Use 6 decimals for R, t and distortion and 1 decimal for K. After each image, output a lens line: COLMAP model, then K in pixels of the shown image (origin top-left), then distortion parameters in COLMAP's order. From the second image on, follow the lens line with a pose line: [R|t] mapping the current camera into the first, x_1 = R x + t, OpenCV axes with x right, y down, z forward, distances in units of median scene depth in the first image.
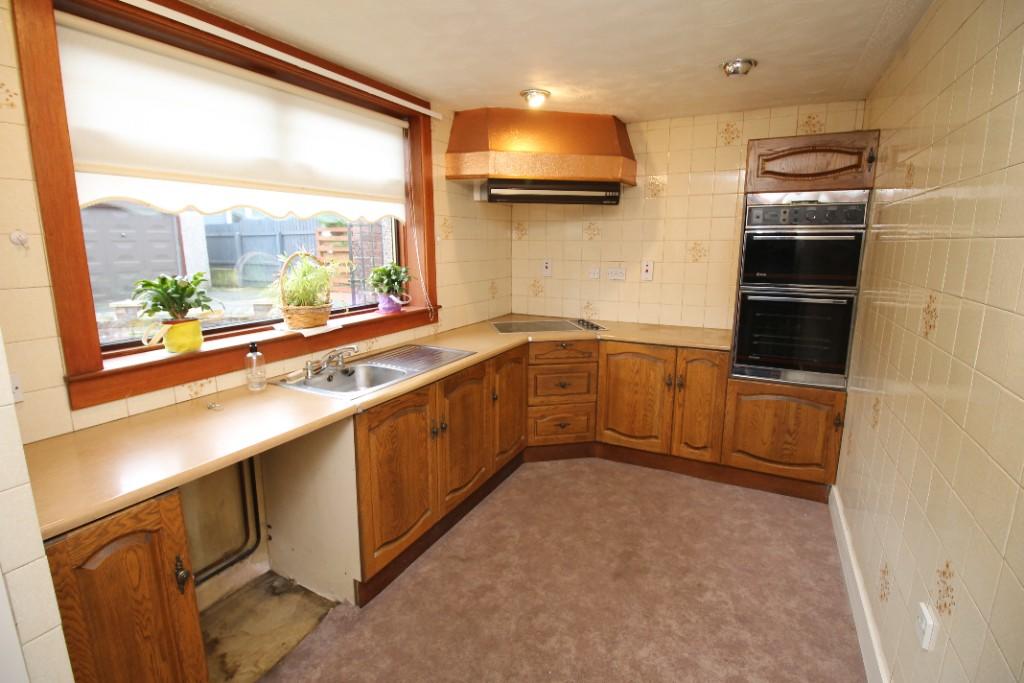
lens RADIAL K [[477.4, 0, 511.6], [0, 477.4, 328.2], [0, 0, 1]] dist [0.001806, -0.014924]
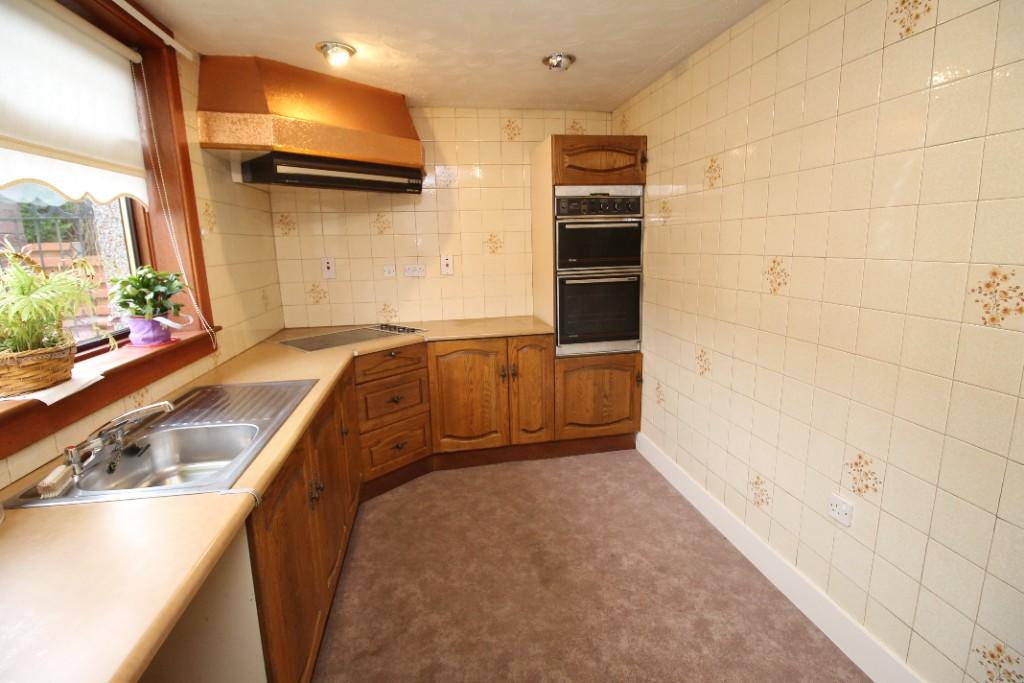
lens RADIAL K [[477.4, 0, 511.6], [0, 477.4, 328.2], [0, 0, 1]] dist [0.001806, -0.014924]
pose [[0.795170, -0.127389, 0.592854, -0.232262], [0.132529, 0.990558, 0.035090, -0.012619], [-0.591727, 0.050668, 0.804545, 0.185458]]
